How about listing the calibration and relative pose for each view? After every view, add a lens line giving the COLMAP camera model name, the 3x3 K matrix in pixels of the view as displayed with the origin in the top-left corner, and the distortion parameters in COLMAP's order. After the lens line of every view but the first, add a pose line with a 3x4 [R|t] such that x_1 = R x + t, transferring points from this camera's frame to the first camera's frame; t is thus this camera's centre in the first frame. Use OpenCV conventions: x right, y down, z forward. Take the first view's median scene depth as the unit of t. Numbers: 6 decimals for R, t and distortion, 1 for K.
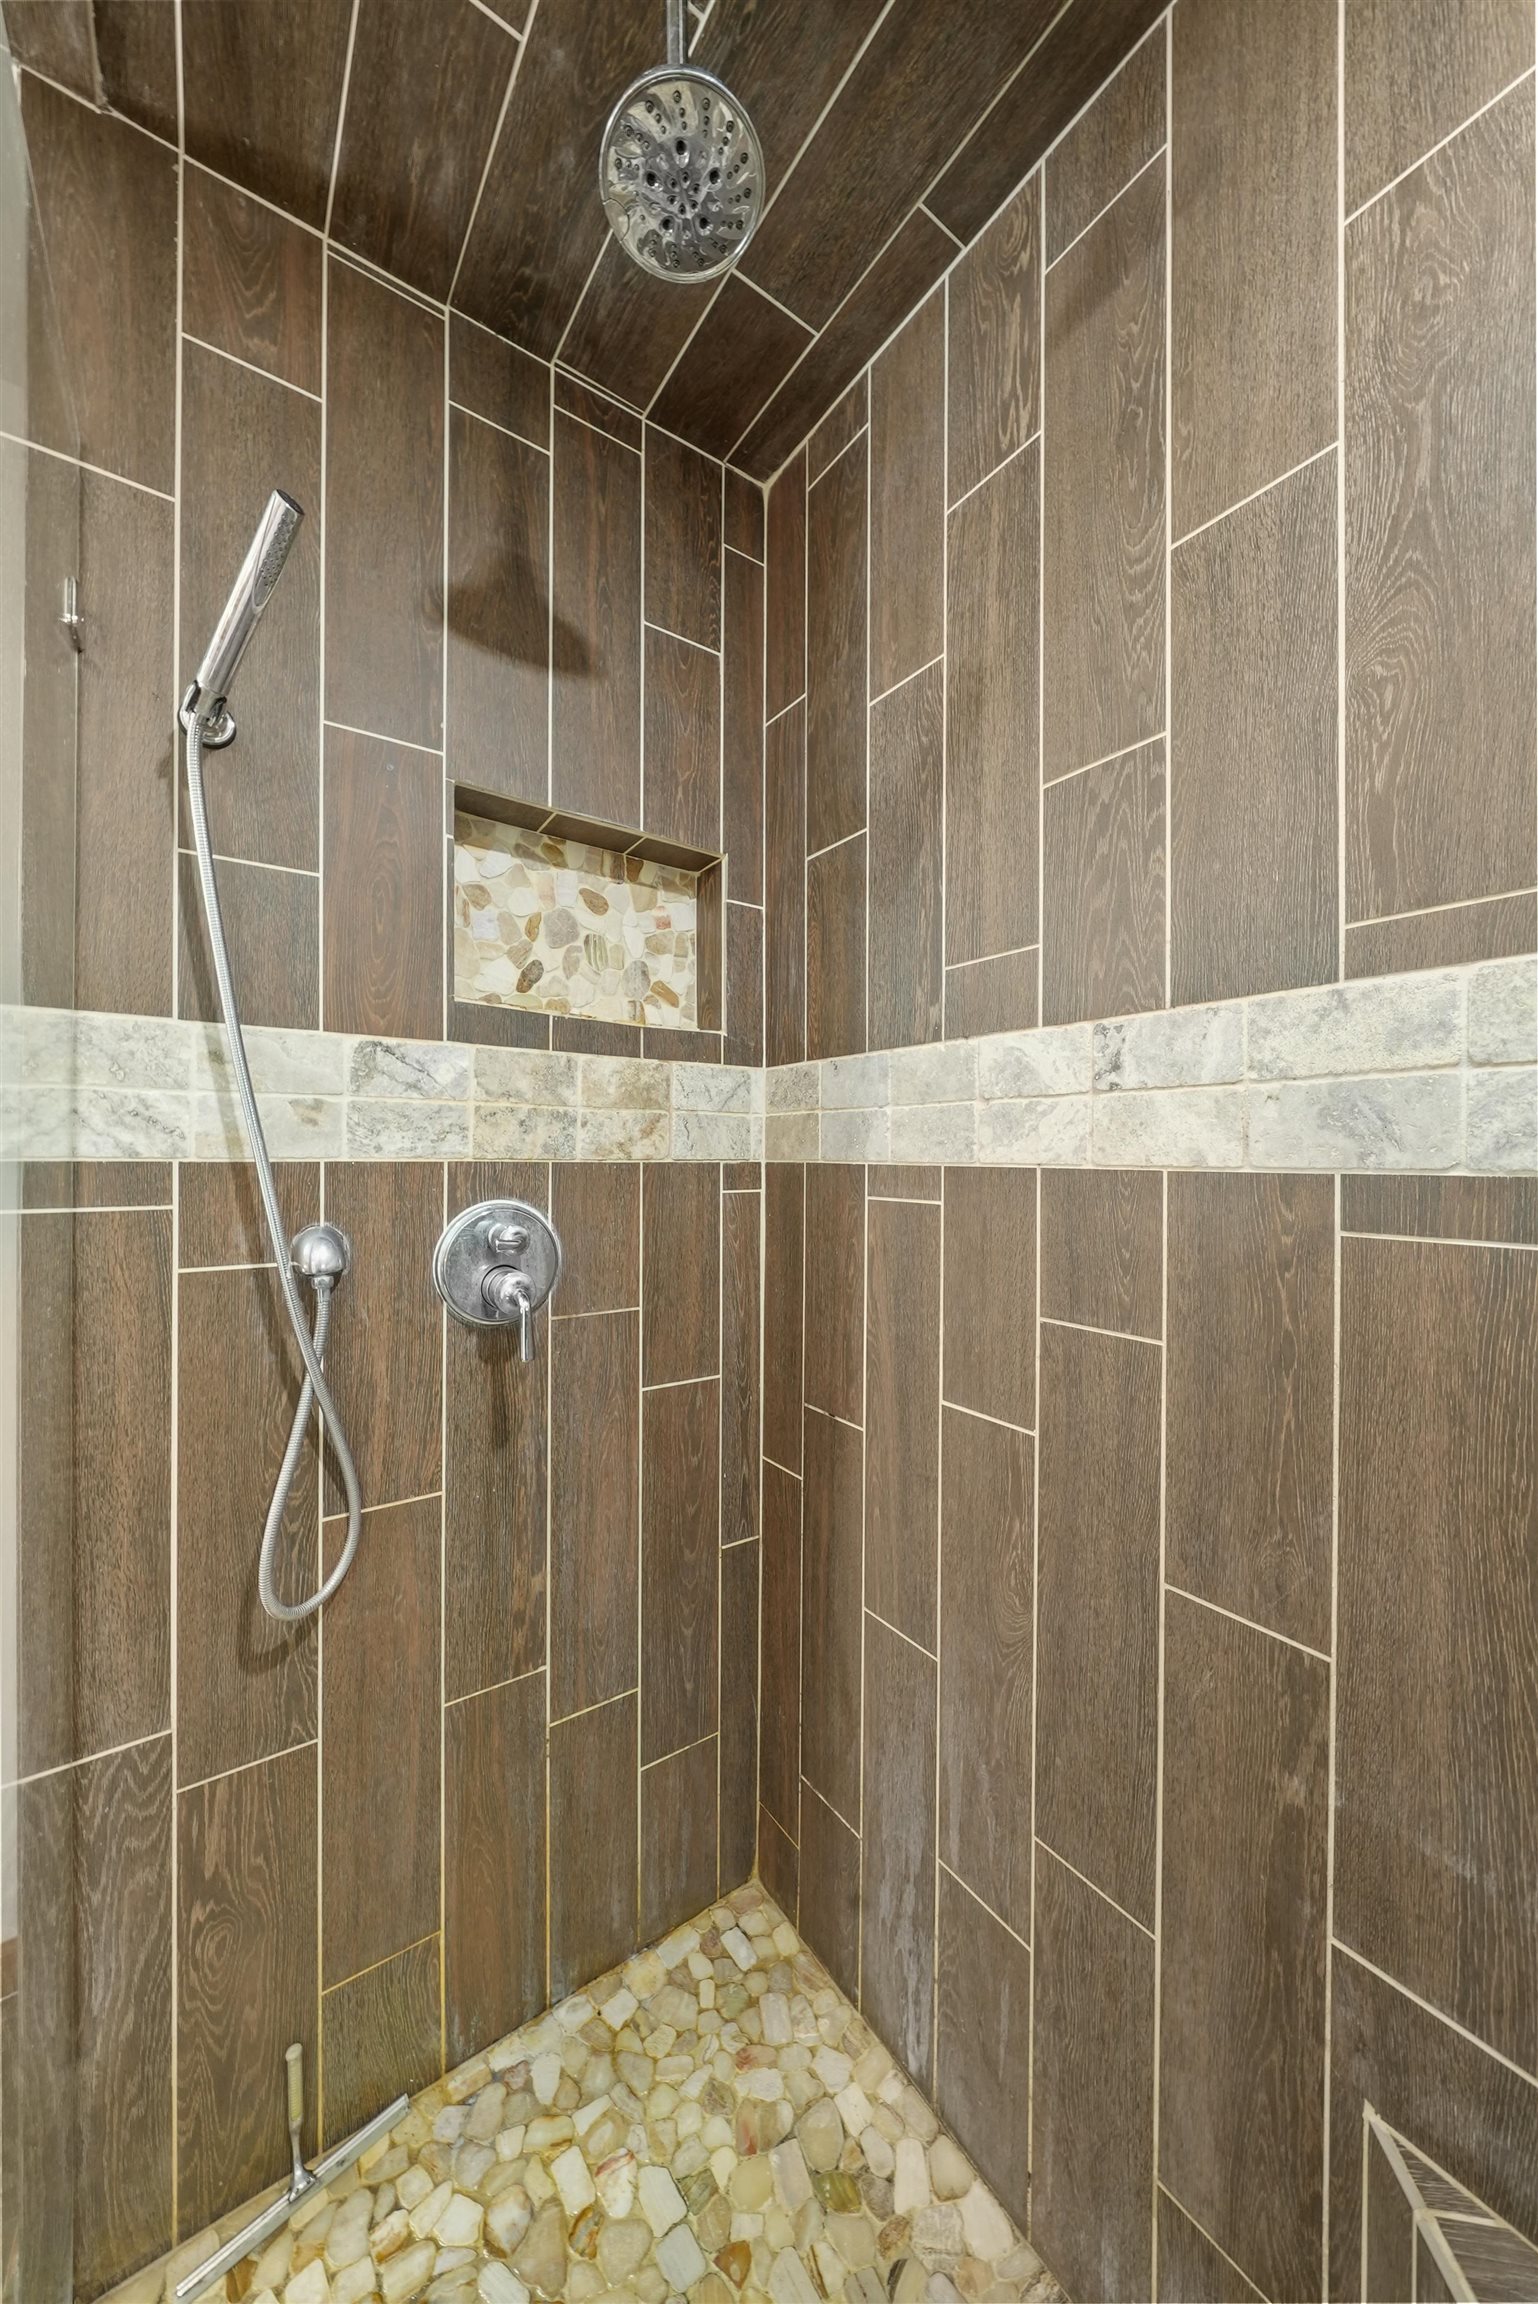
lens RADIAL K [[801.9, 0, 768.8], [0, 801.9, 1150.4], [0, 0, 1]] dist [-0.003156, -0.000087]
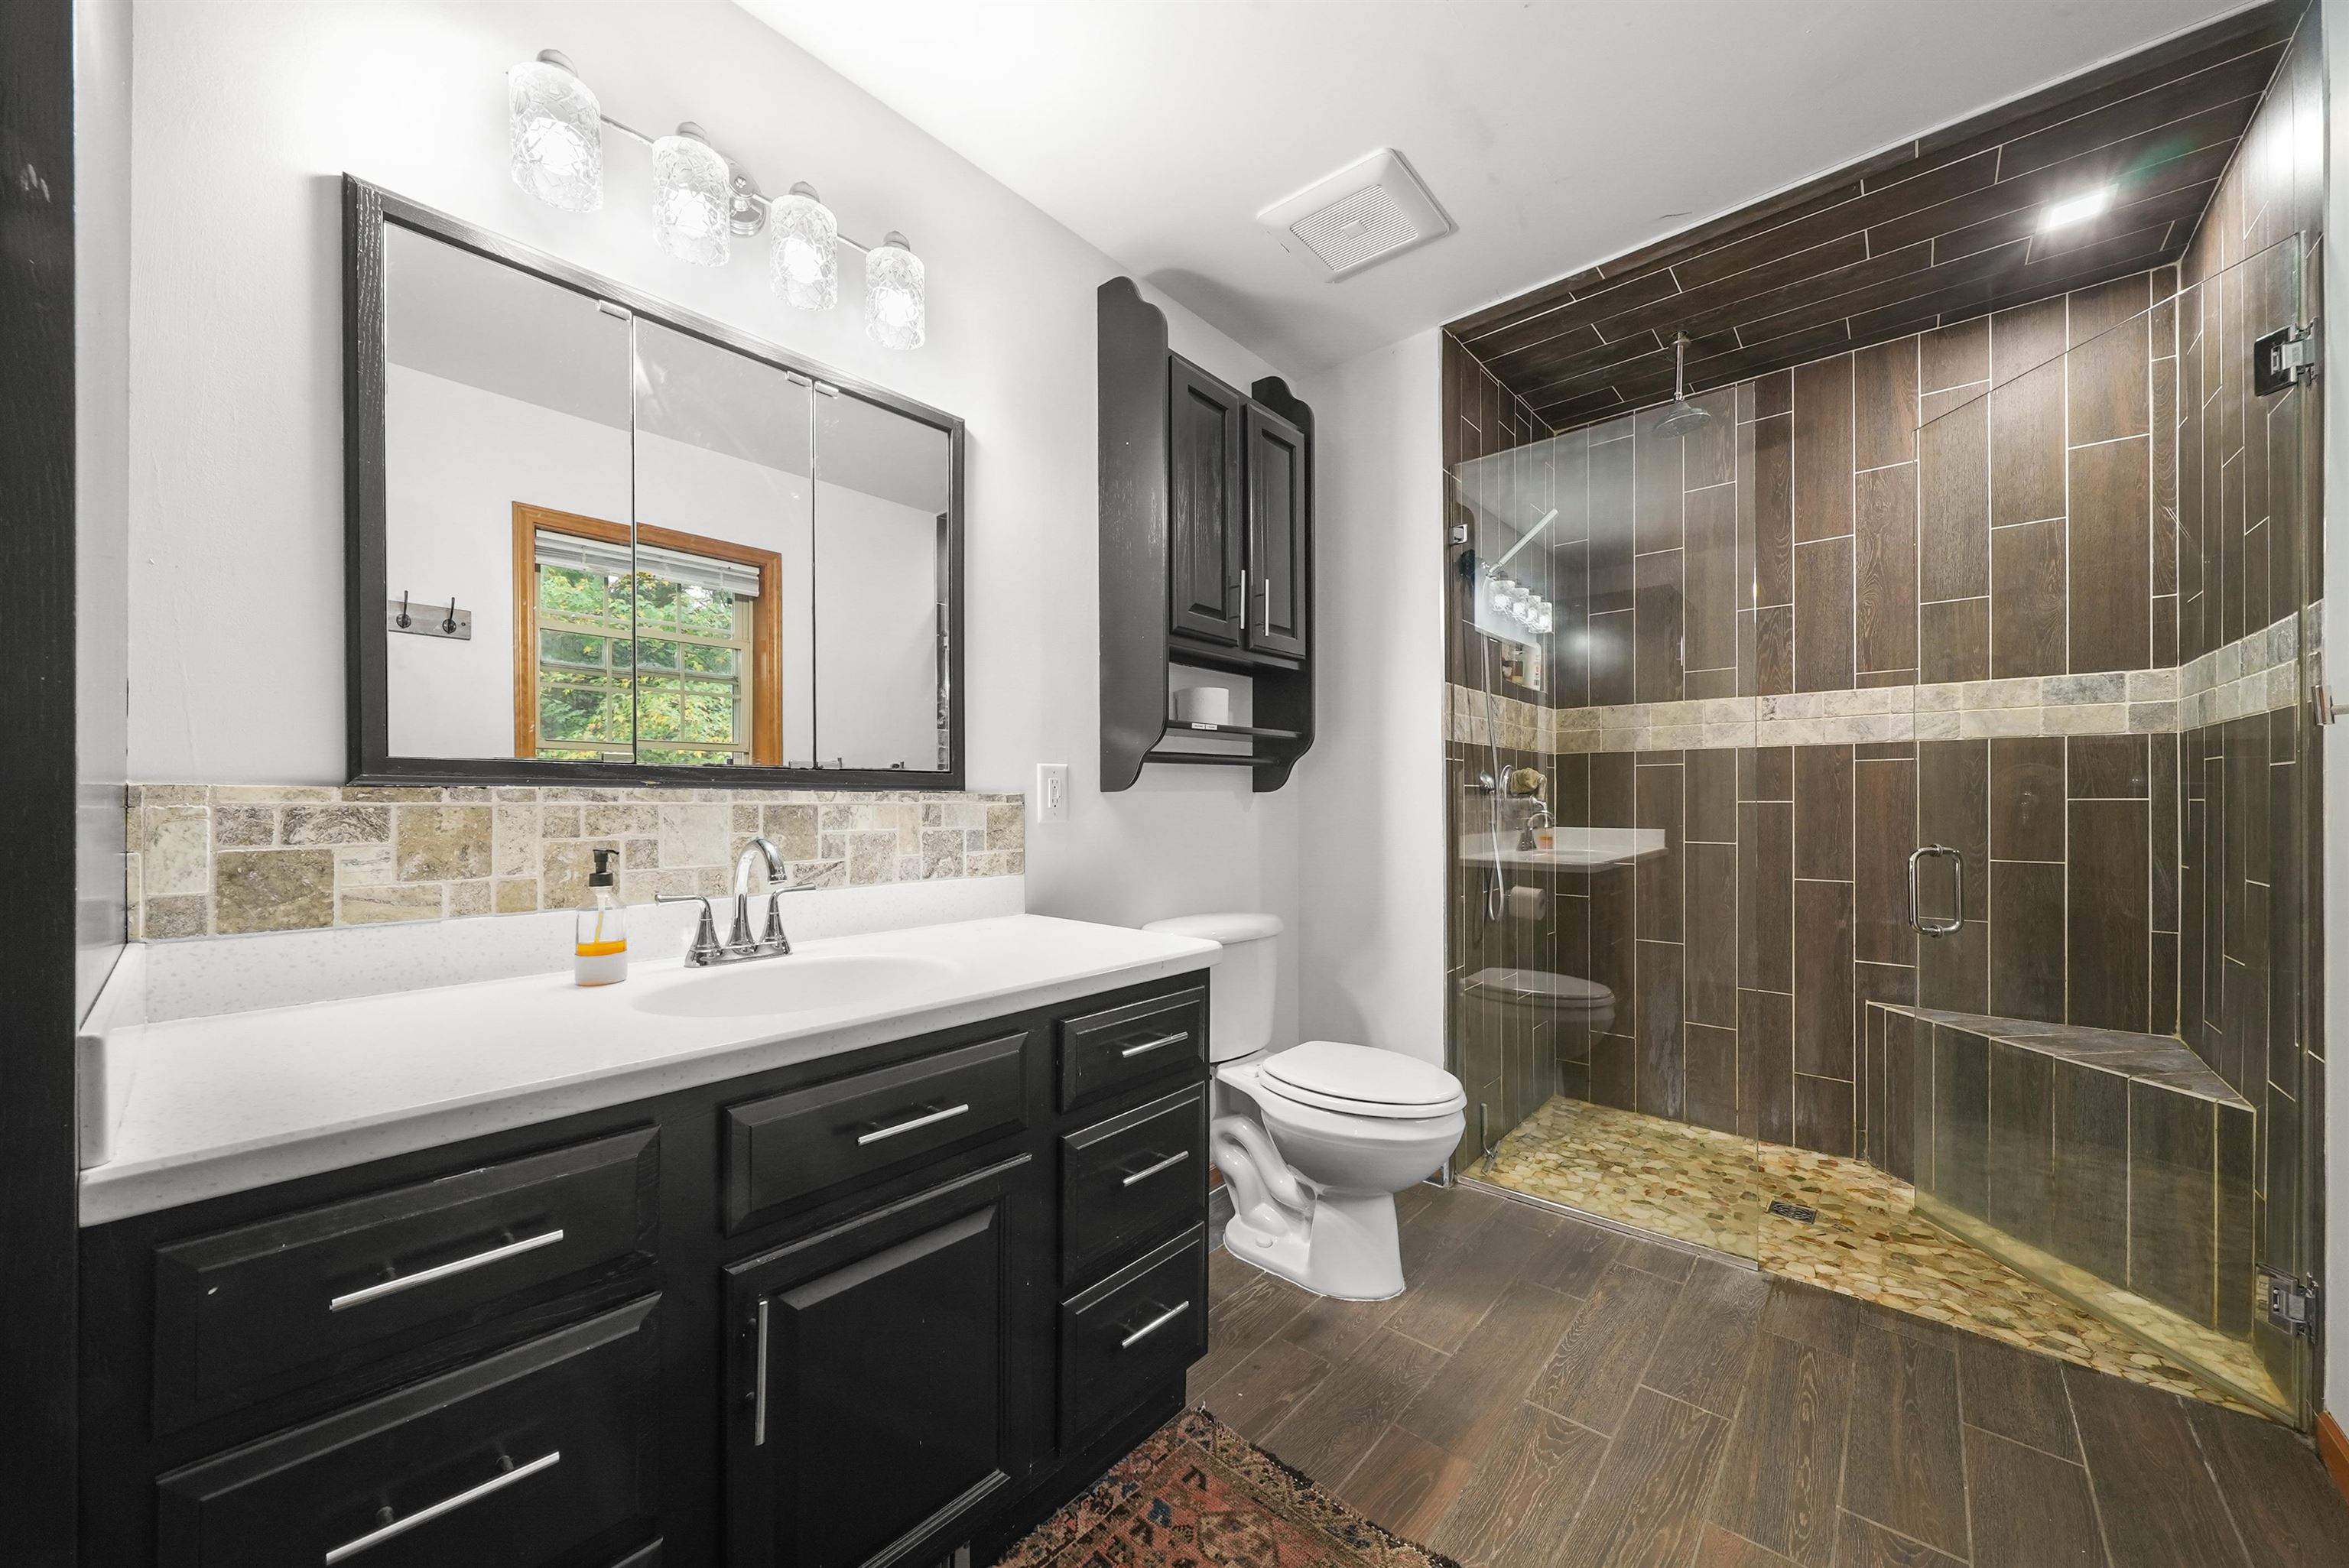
lens RADIAL K [[879.4, 0, 1176.9], [0, 879.4, 800.2], [0, 0, 1]] dist [0.000644, -0.000015]
pose [[0.967610, 0.000127, 0.252451, -2.541189], [0.000953, 0.999991, -0.004154, 0.235278], [-0.252449, 0.004260, 0.967601, -1.606899]]
